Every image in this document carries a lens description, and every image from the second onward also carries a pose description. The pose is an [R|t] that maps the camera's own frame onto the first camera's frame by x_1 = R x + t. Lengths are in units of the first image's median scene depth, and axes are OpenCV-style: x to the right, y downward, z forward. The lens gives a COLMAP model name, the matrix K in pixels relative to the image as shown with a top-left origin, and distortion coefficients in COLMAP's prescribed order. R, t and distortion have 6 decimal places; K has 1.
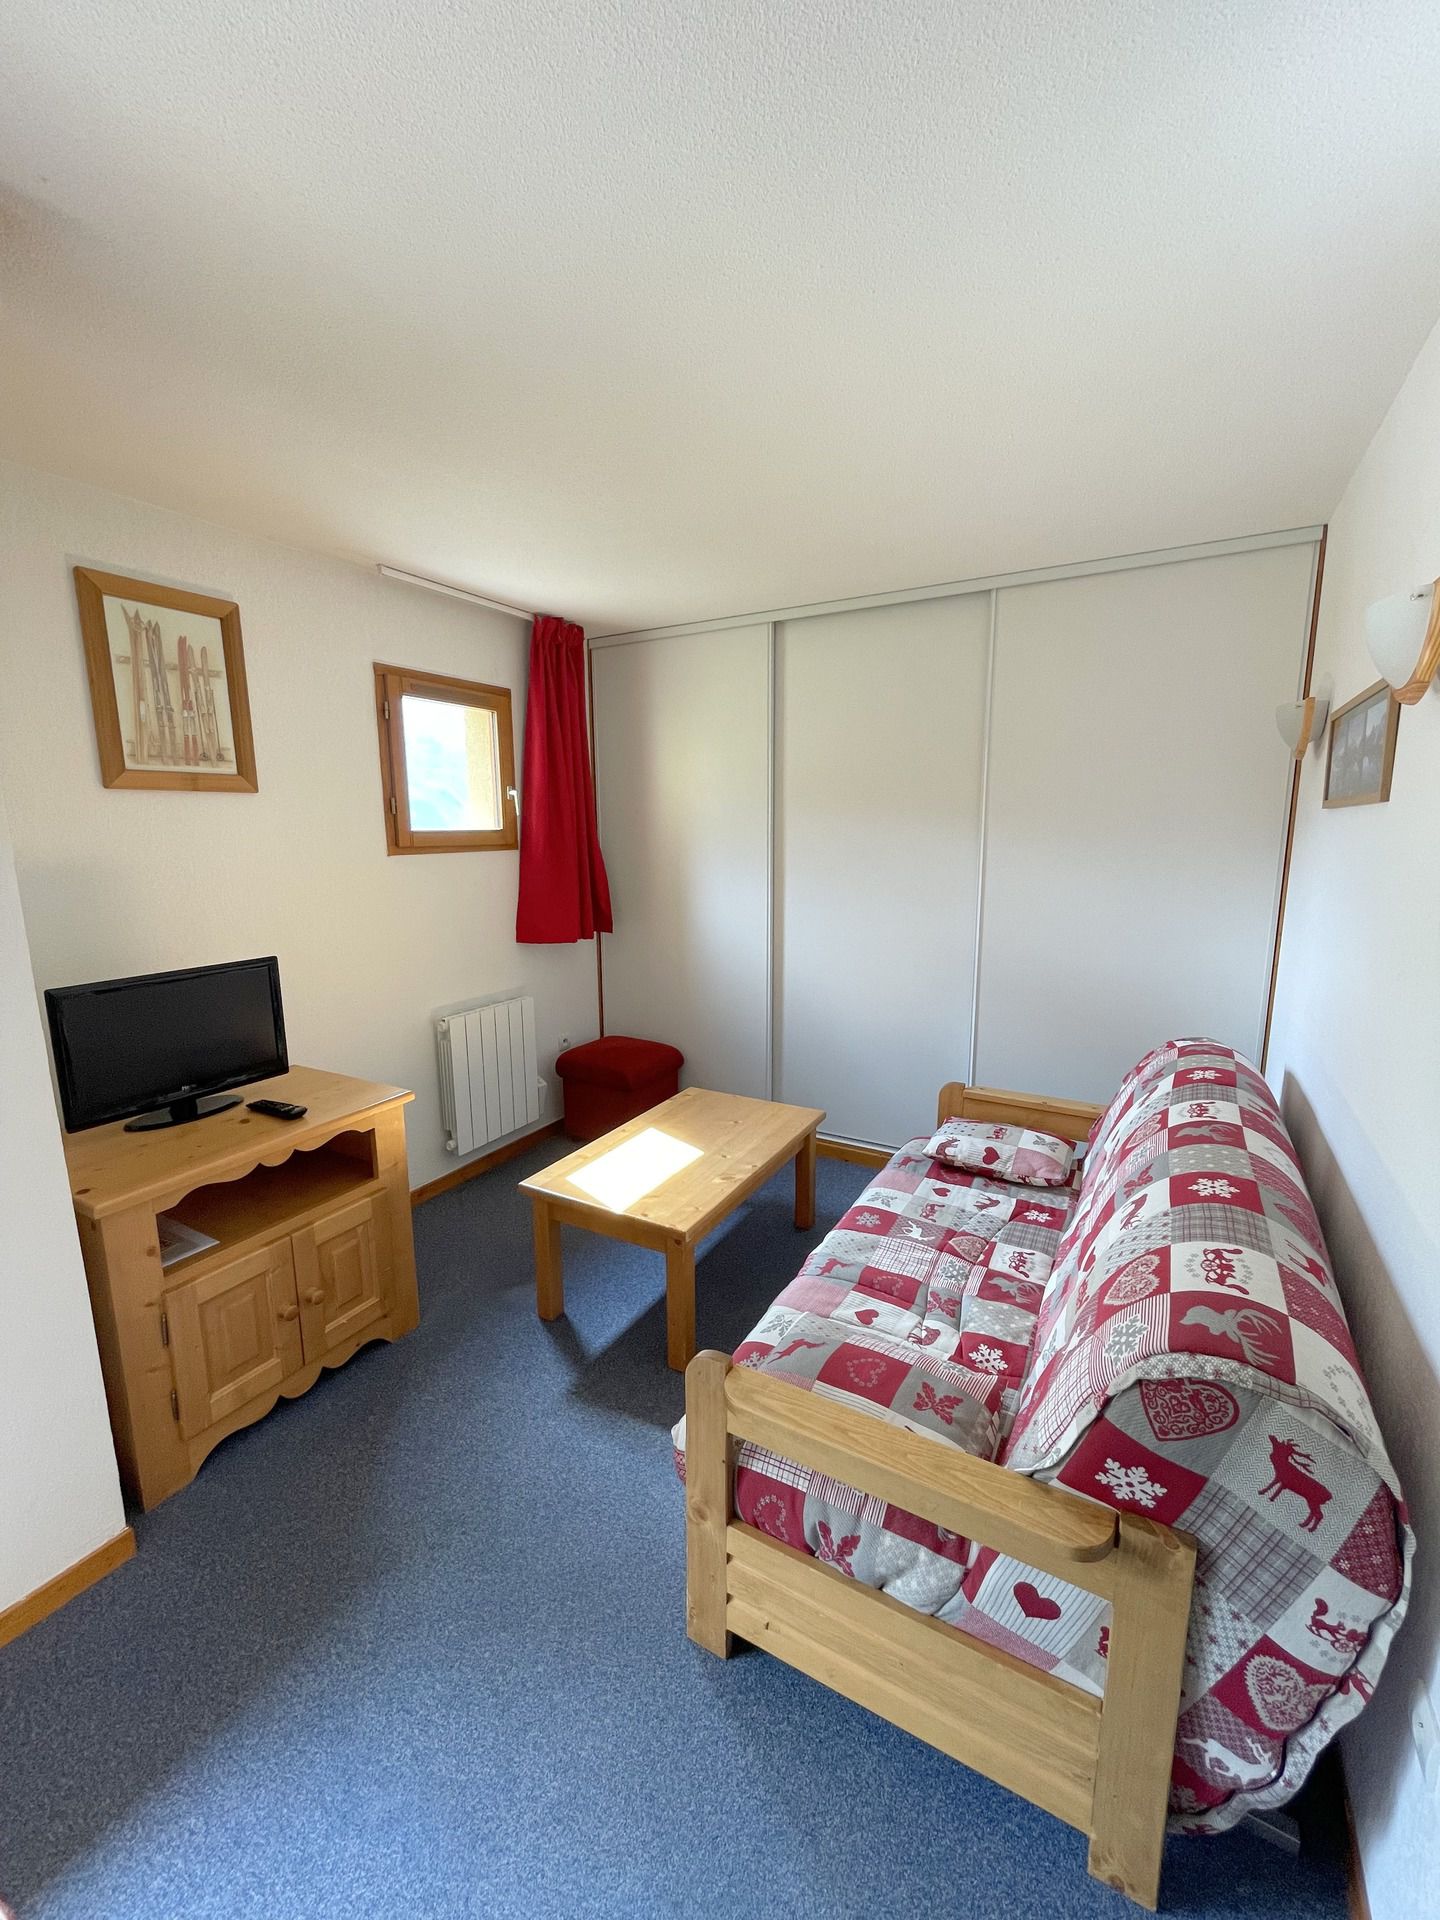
lens RADIAL K [[774.5, 0, 716.0], [0, 774.5, 967.2], [0, 0, 1]] dist [-0.006144, 0.000357]
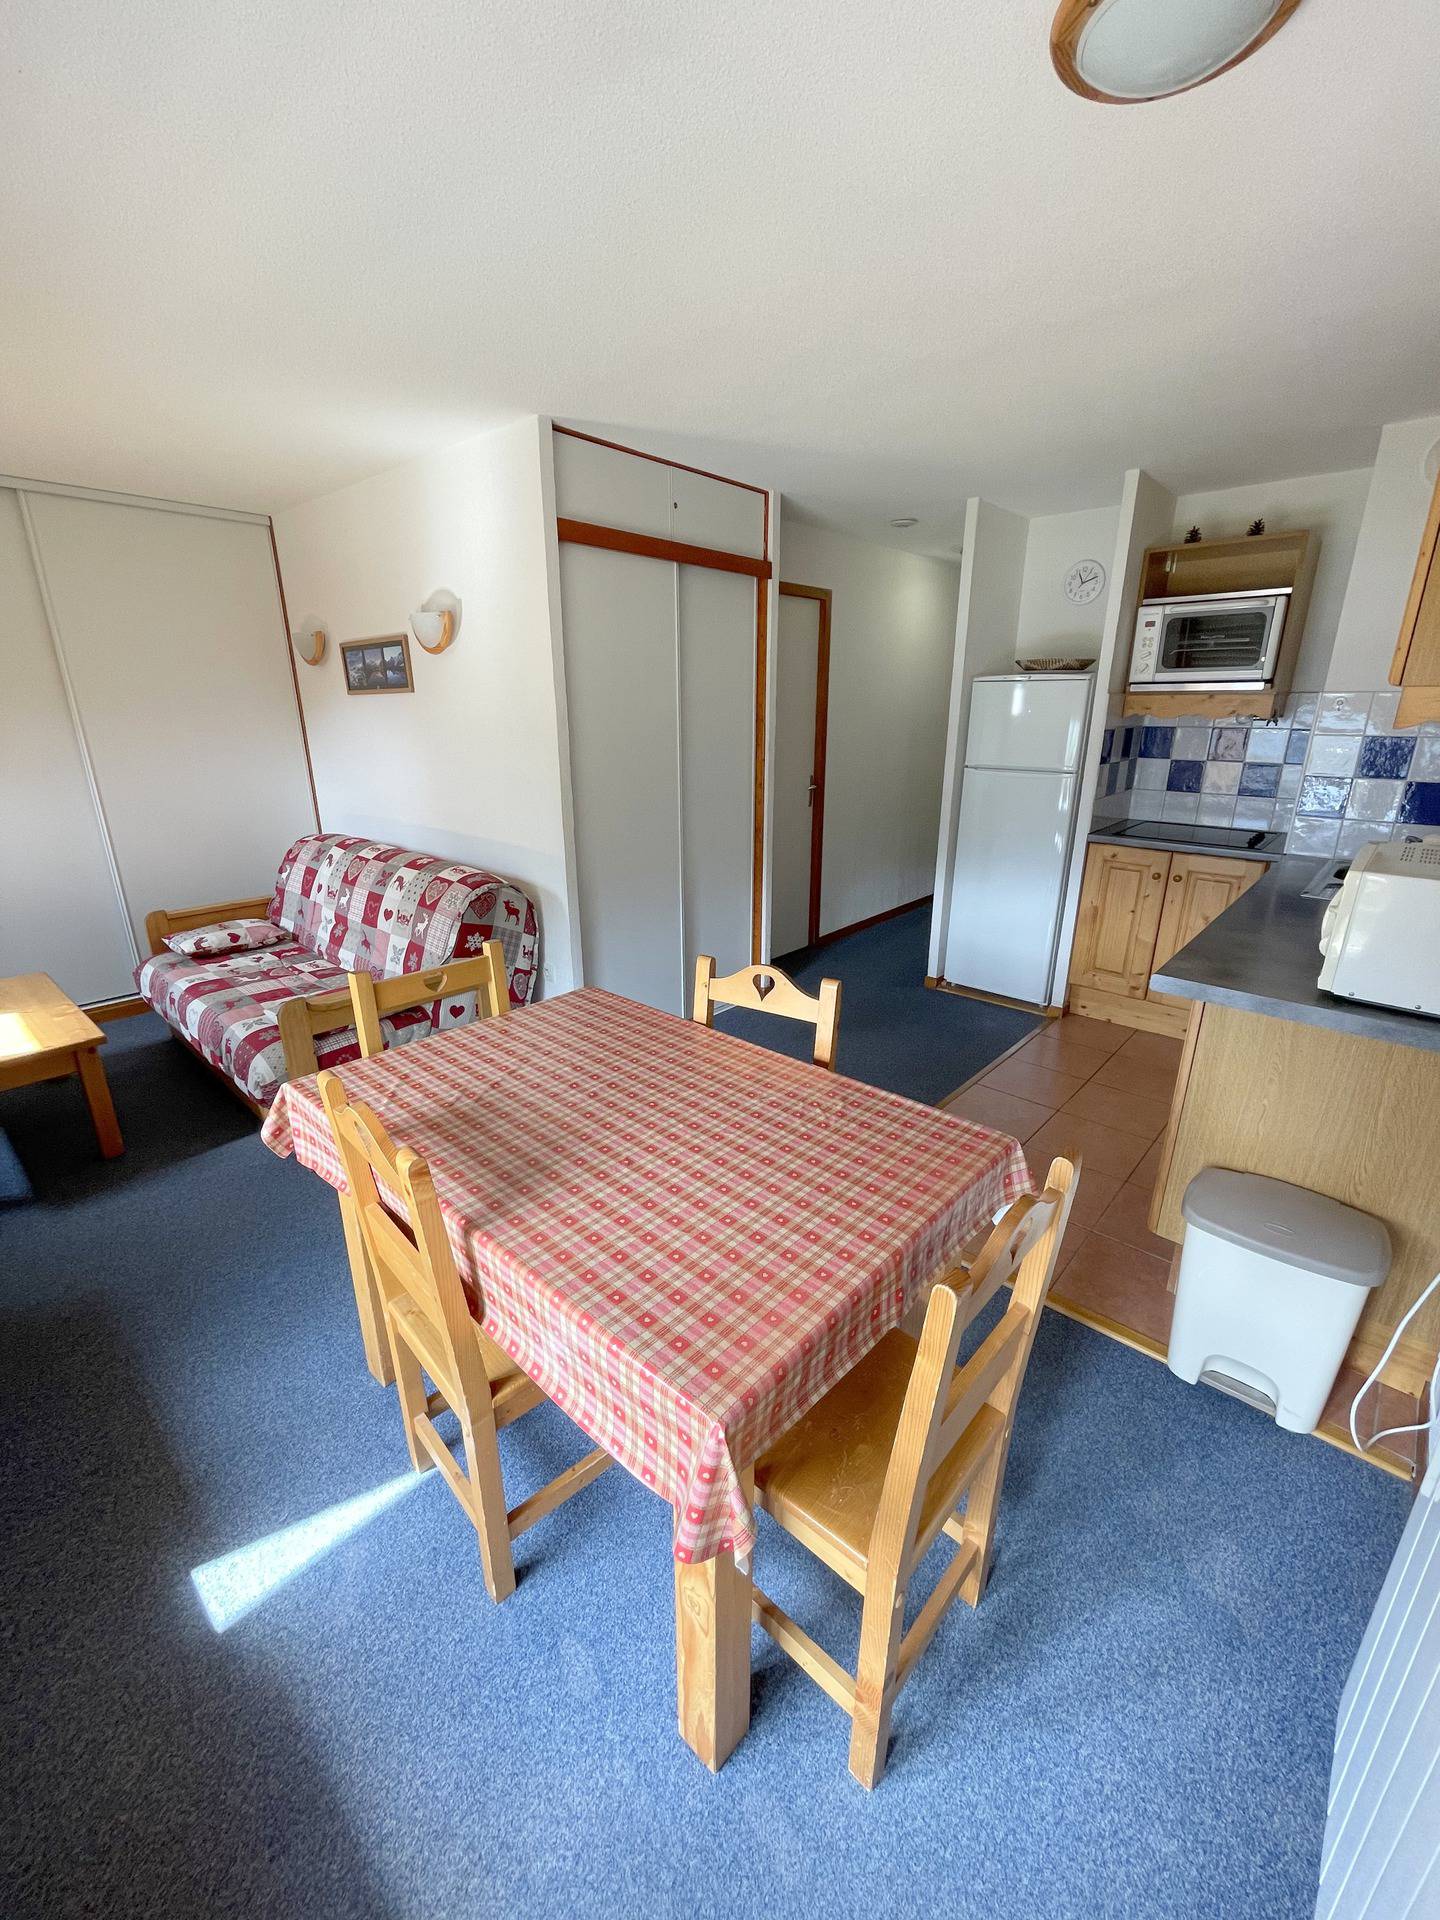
lens RADIAL K [[774.5, 0, 723.4], [0, 774.5, 960.3], [0, 0, 1]] dist [-0.006144, 0.000357]
pose [[0.208062, -0.301237, 0.930573, -1.111435], [0.173939, 0.947625, 0.267867, 0.074184], [-0.962526, 0.106130, 0.249561, -0.335310]]
